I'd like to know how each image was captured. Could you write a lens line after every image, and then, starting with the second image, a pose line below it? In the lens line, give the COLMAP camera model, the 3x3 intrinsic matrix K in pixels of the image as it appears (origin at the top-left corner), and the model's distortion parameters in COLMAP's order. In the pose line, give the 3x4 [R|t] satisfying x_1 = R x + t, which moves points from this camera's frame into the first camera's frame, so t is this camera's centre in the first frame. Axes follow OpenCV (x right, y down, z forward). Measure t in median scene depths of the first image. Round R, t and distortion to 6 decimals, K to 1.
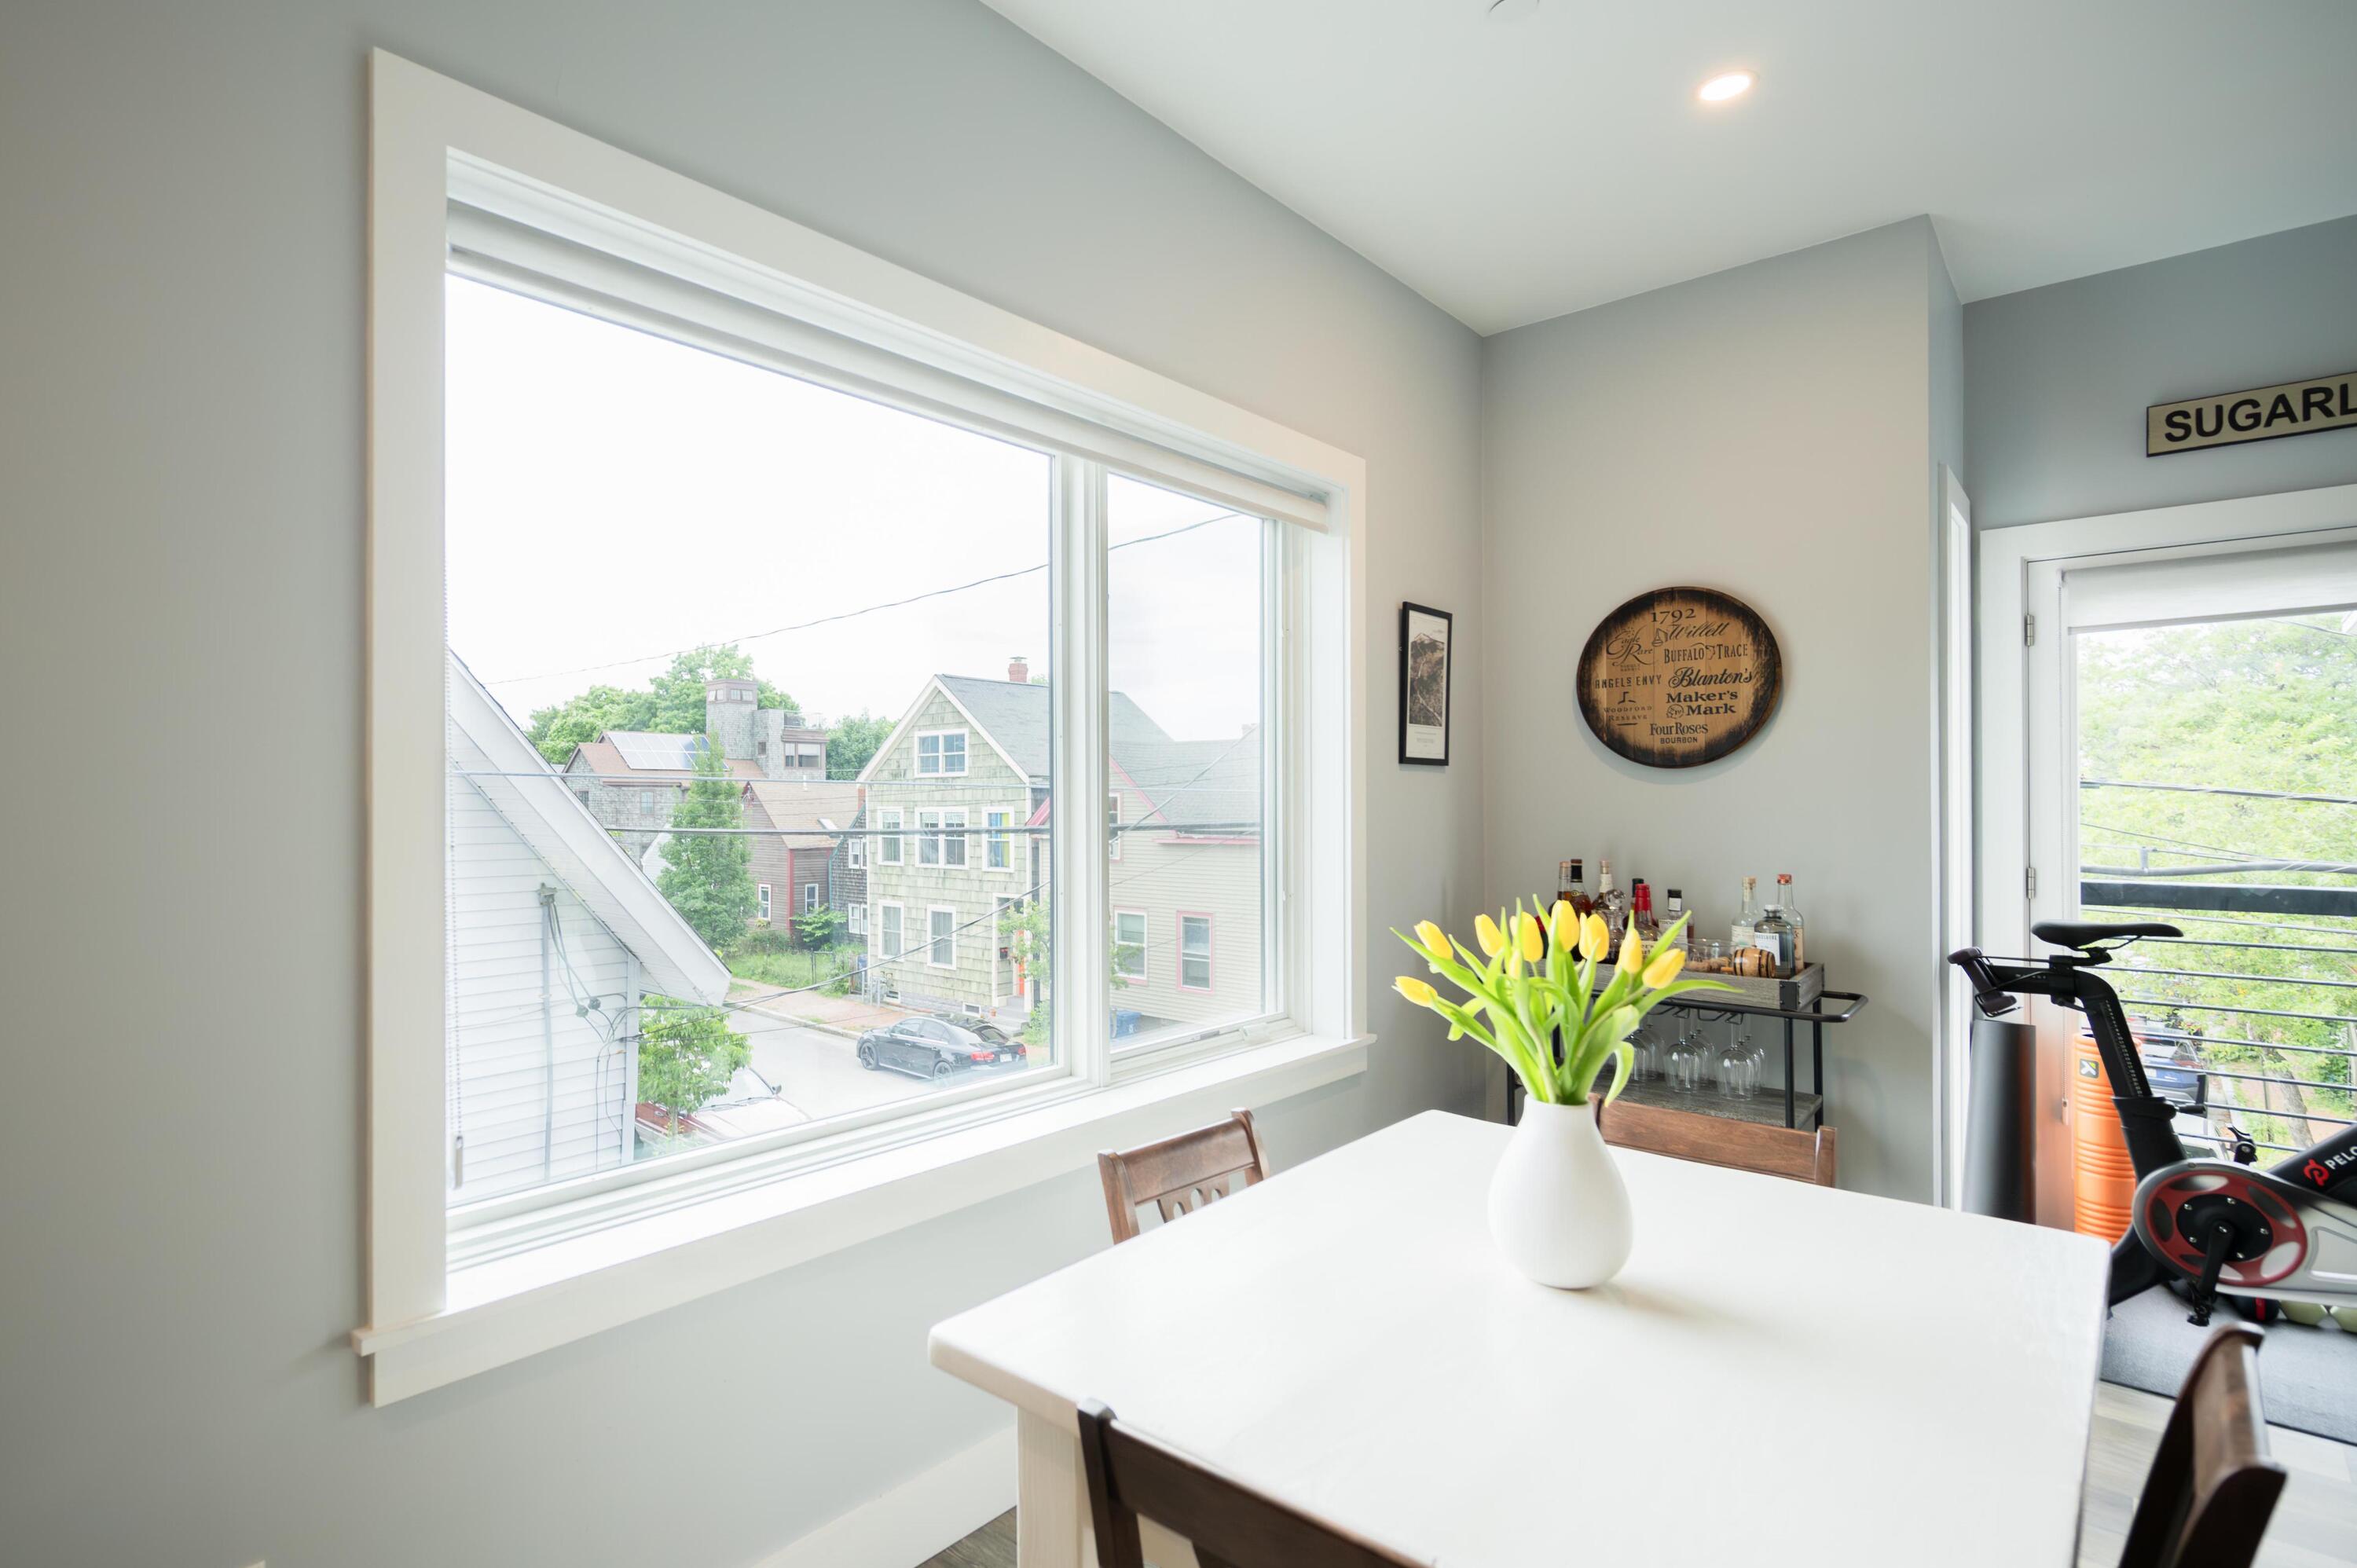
lens RADIAL K [[933.2, 0, 1178.5], [0, 933.2, 784.0], [0, 0, 1]] dist [-0.000790, -0.000050]
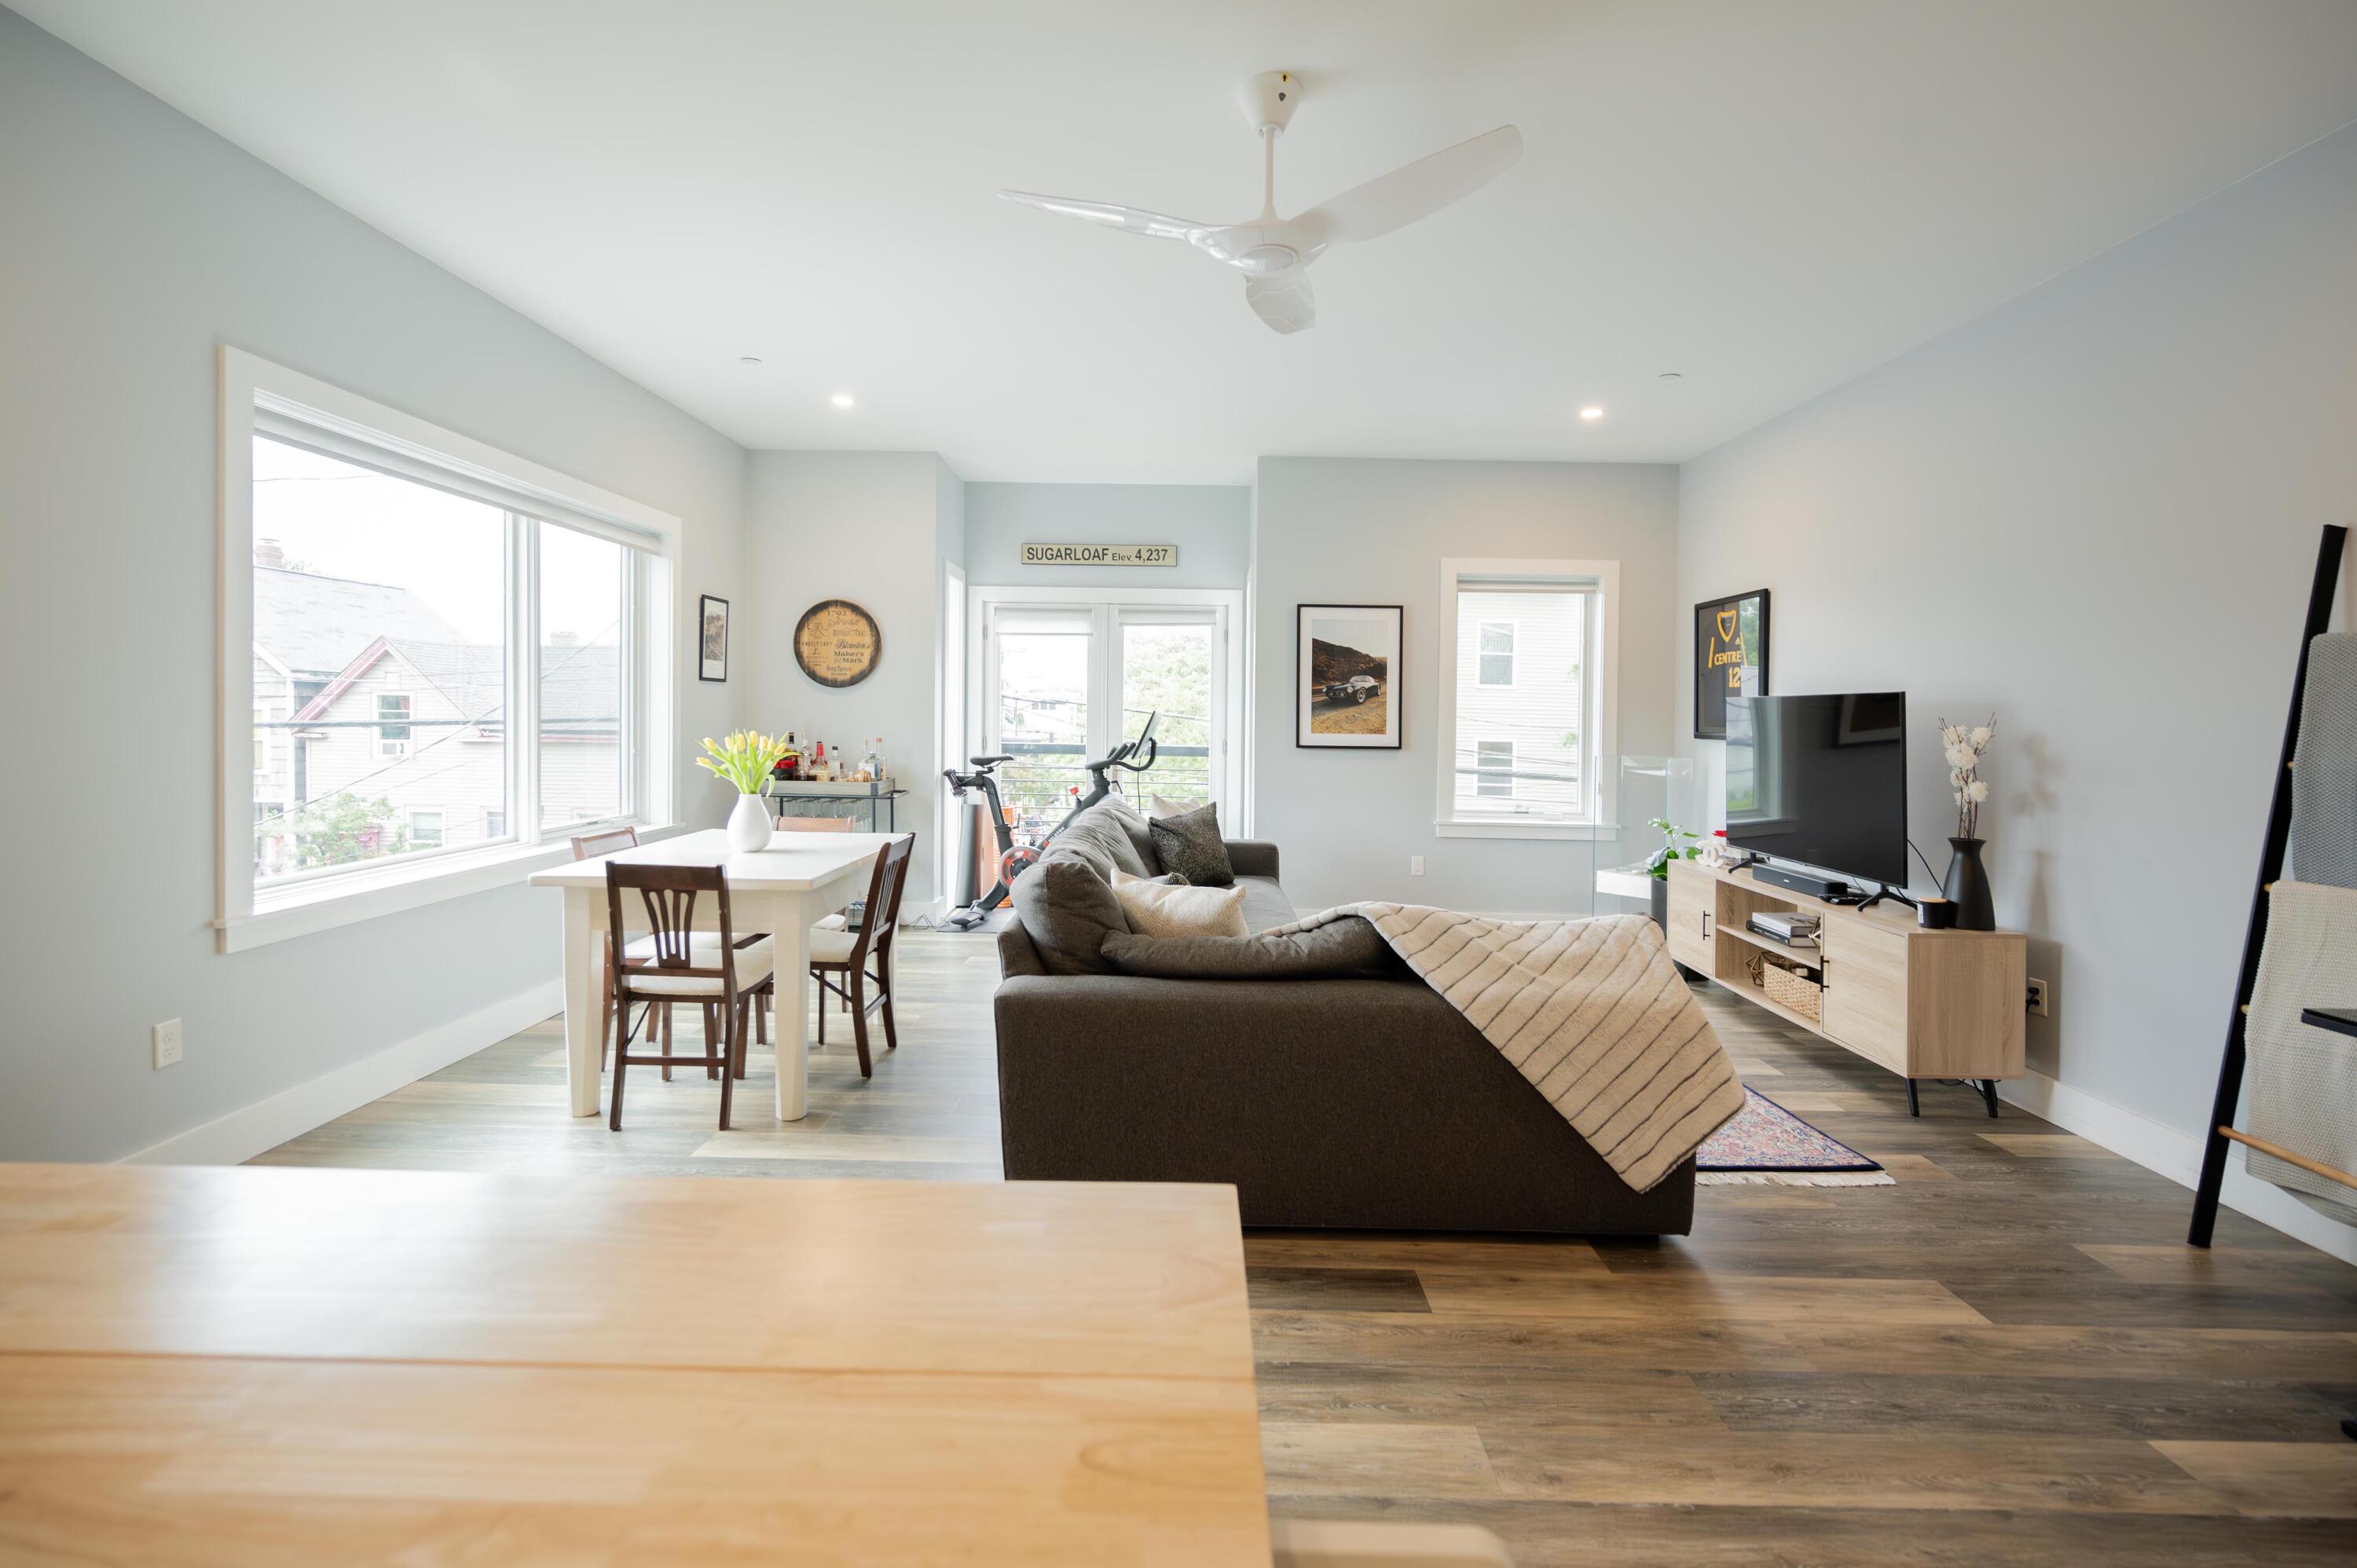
lens RADIAL K [[1322.3, 0, 1178.5], [0, 1322.3, 784.0], [0, 0, 1]] dist [-0.002333, -0.000760]
pose [[0.836982, -0.008066, 0.547171, -0.458128], [-0.029652, 0.997754, 0.060066, -0.002685], [-0.546426, -0.066499, 0.834863, -1.954322]]
